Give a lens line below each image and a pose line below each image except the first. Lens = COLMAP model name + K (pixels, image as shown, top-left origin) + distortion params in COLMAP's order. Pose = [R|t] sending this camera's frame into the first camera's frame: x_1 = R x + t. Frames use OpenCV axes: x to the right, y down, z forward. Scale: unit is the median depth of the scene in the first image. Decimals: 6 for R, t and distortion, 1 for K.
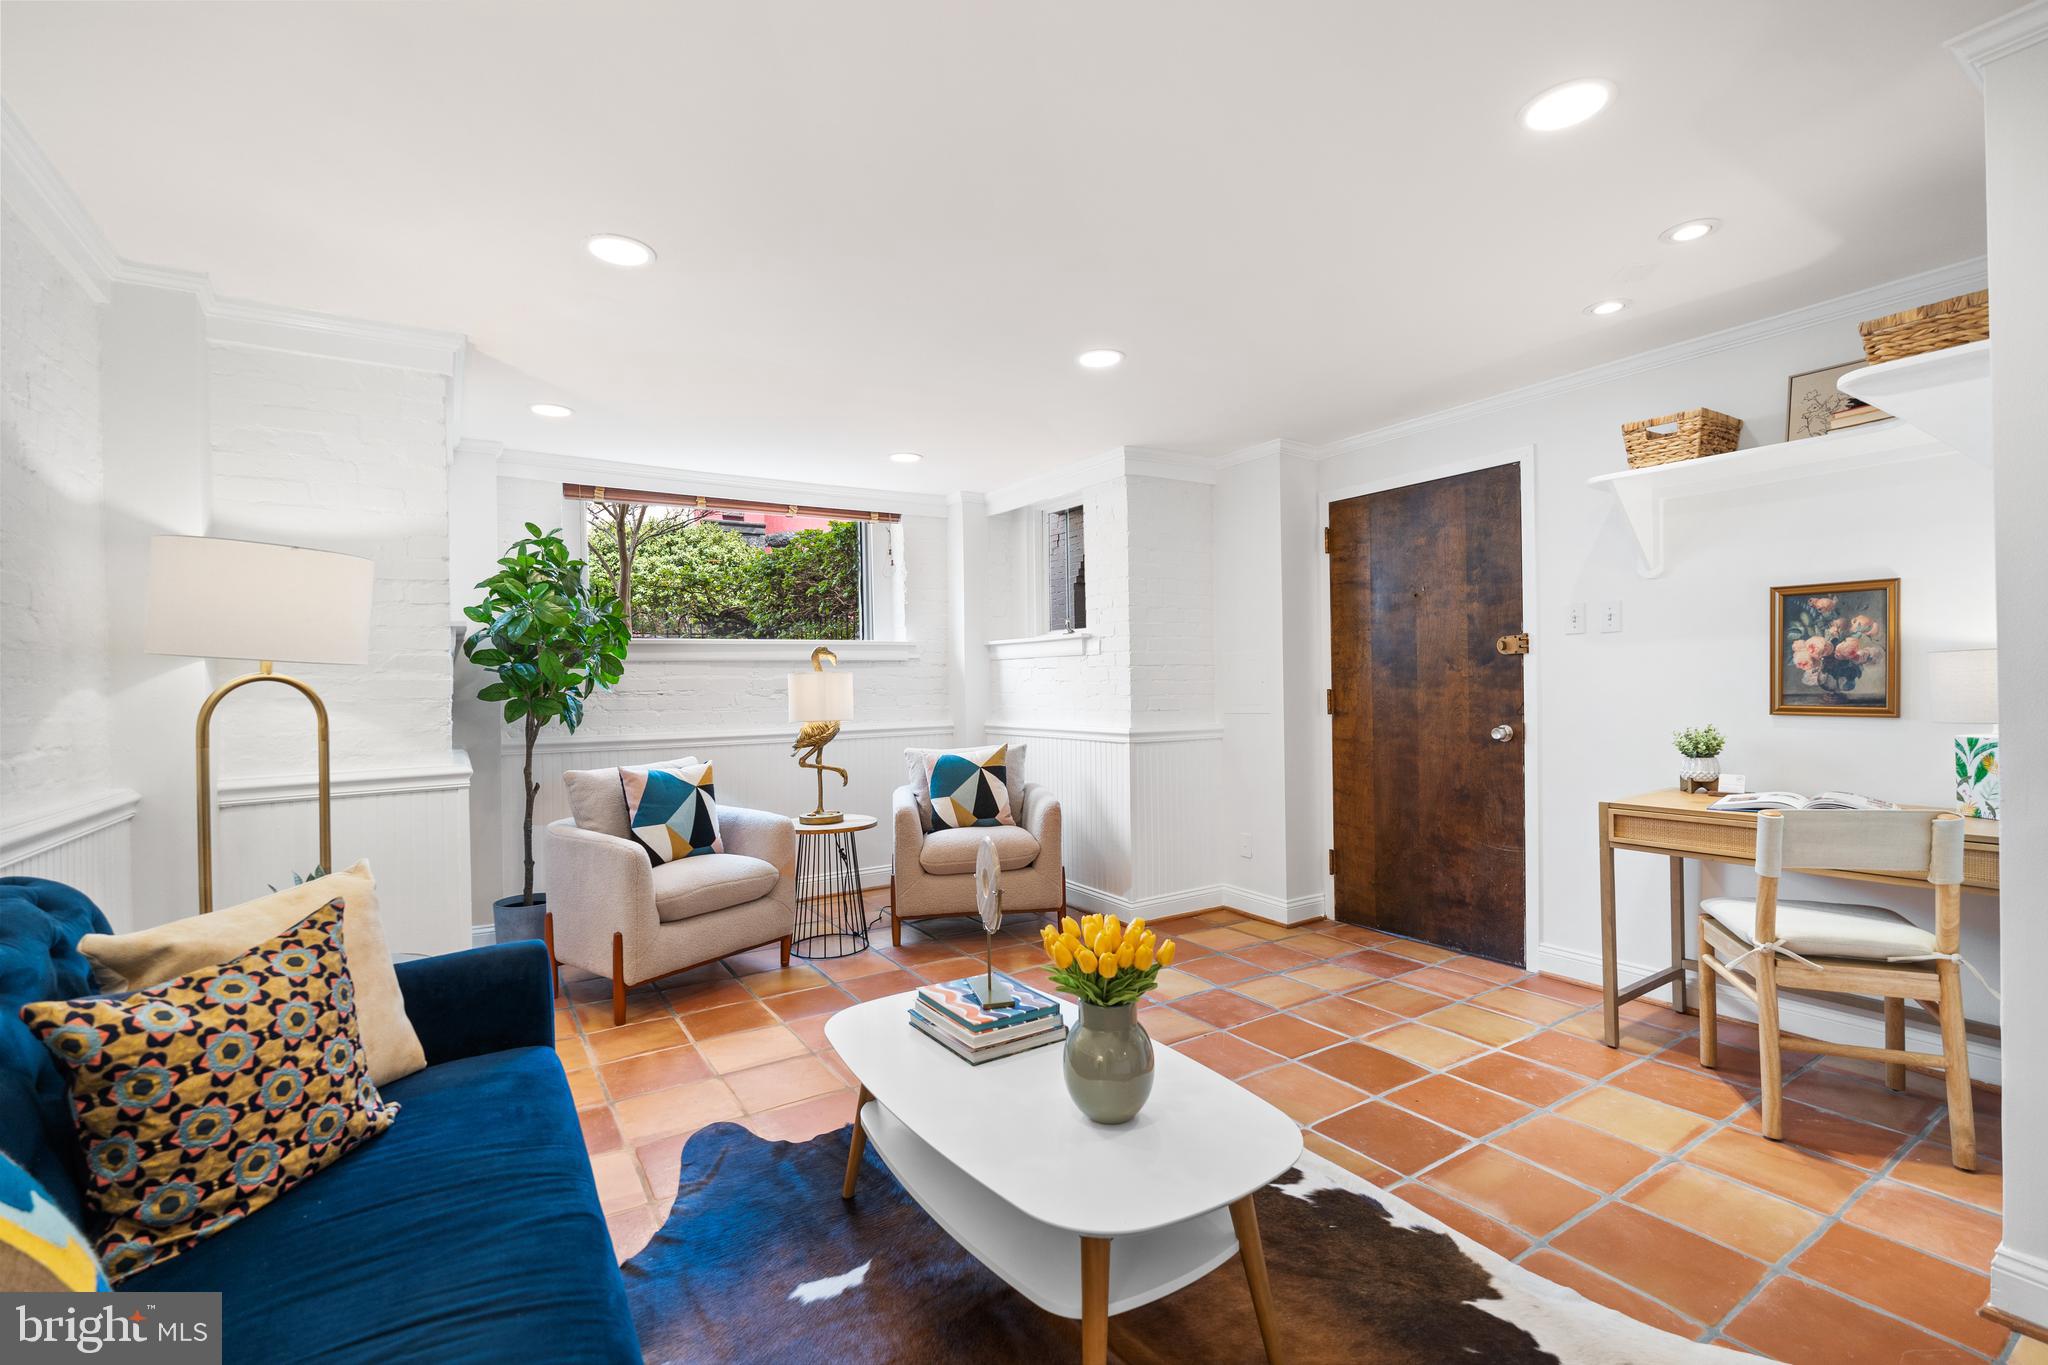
lens RADIAL K [[902.9, 0, 1029.4], [0, 902.9, 685.2], [0, 0, 1]] dist [-0.002142, -0.000025]
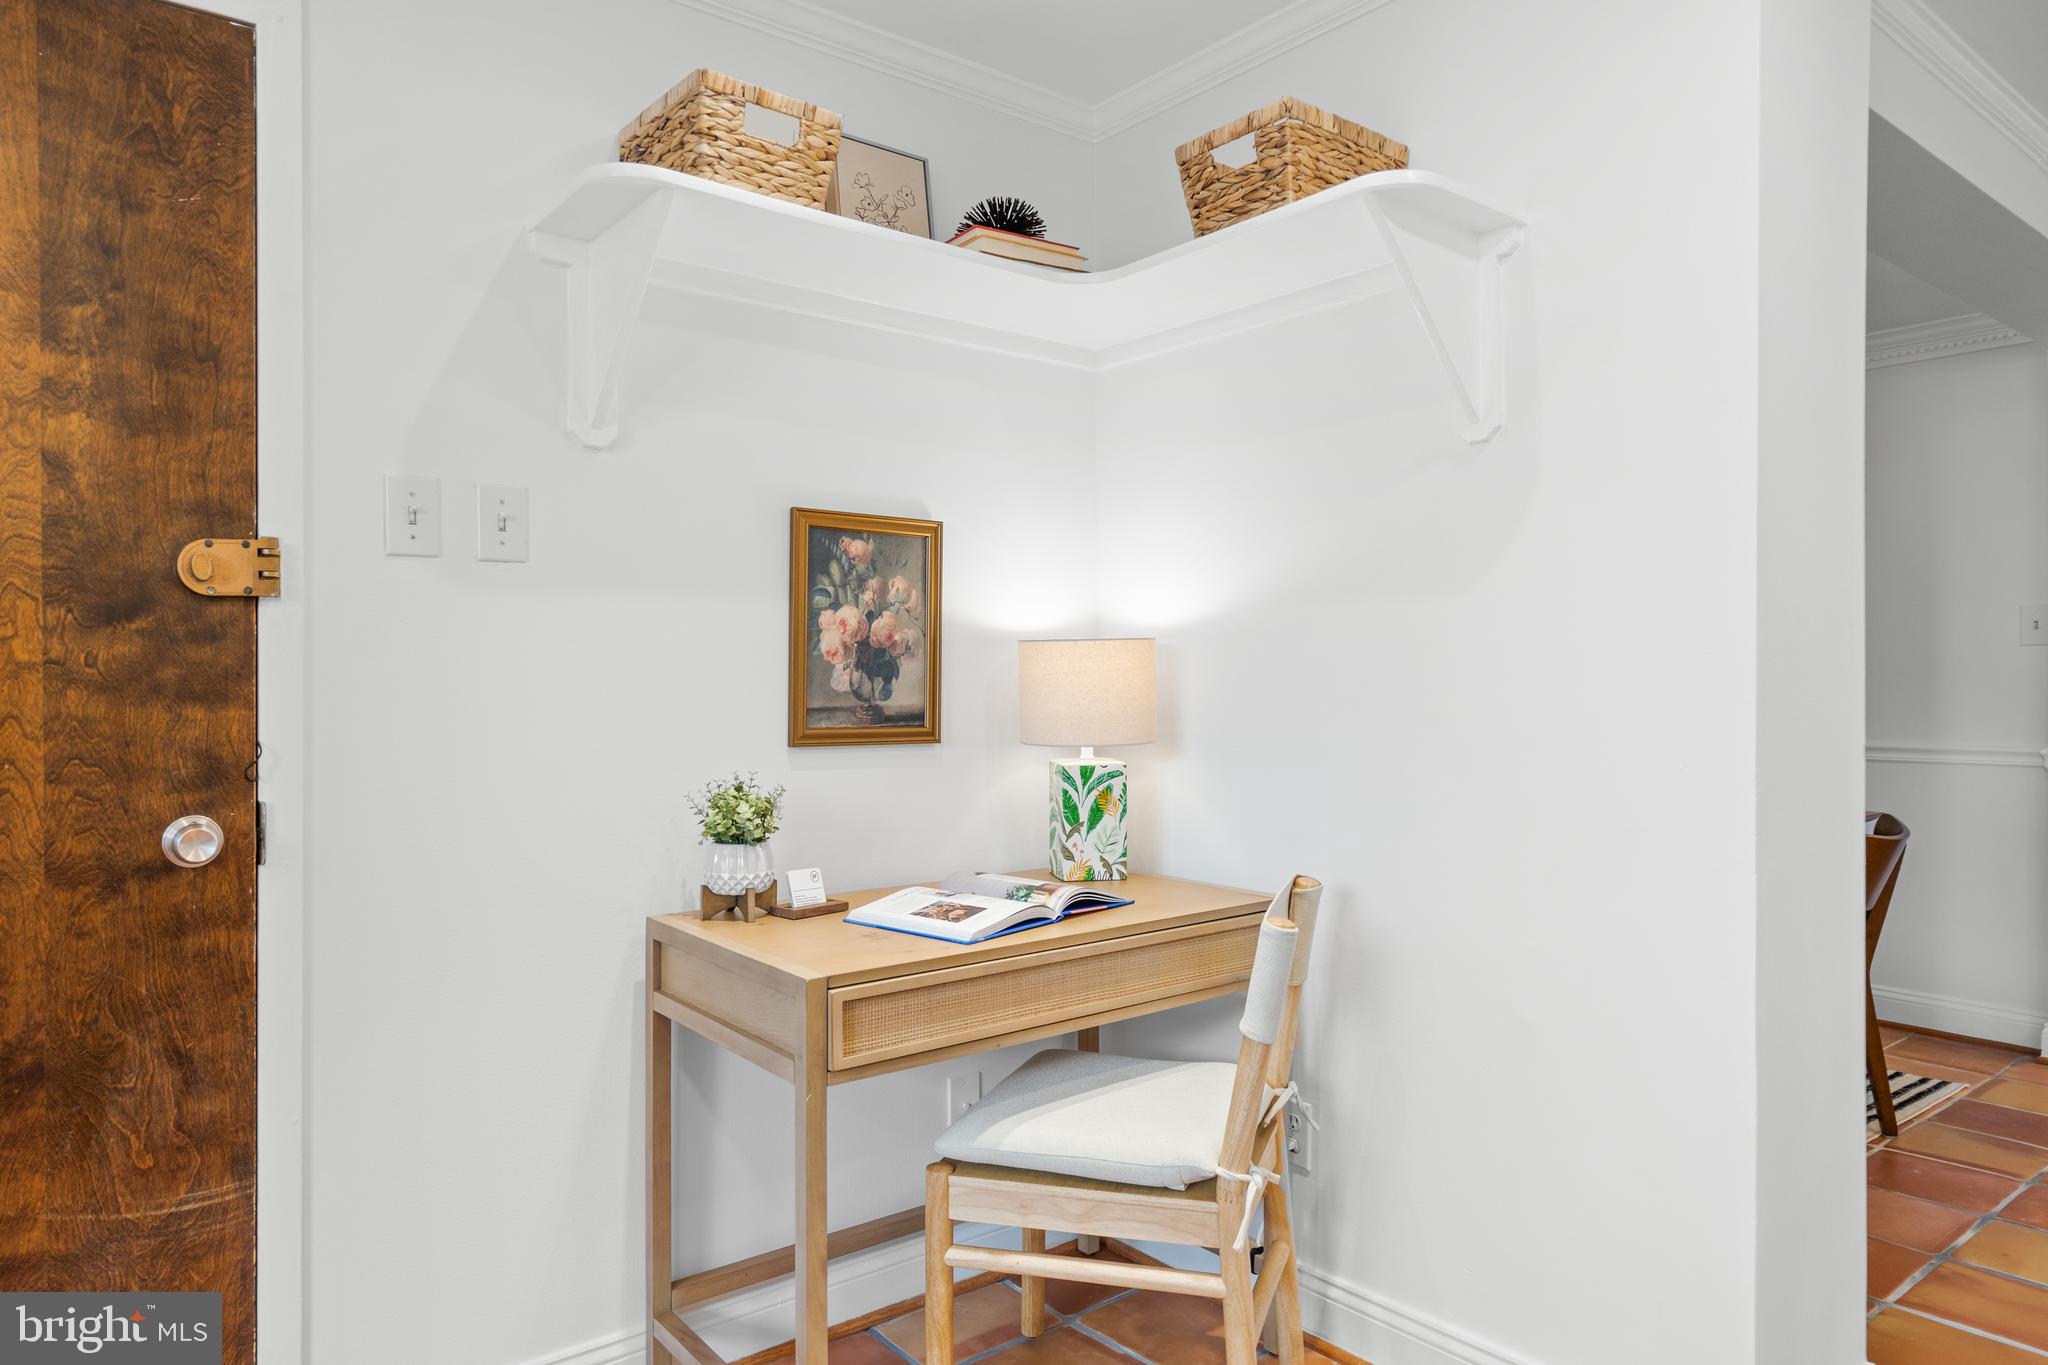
lens RADIAL K [[1305.1, 0, 1023.7], [0, 1305.1, 690.3], [0, 0, 1]] dist [-0.006933, -0.005269]
pose [[-0.108294, 0.009548, 0.994073, 0.045808], [0.007587, 0.999933, -0.008778, 0.007206], [-0.994090, 0.006591, -0.108359, 0.967447]]
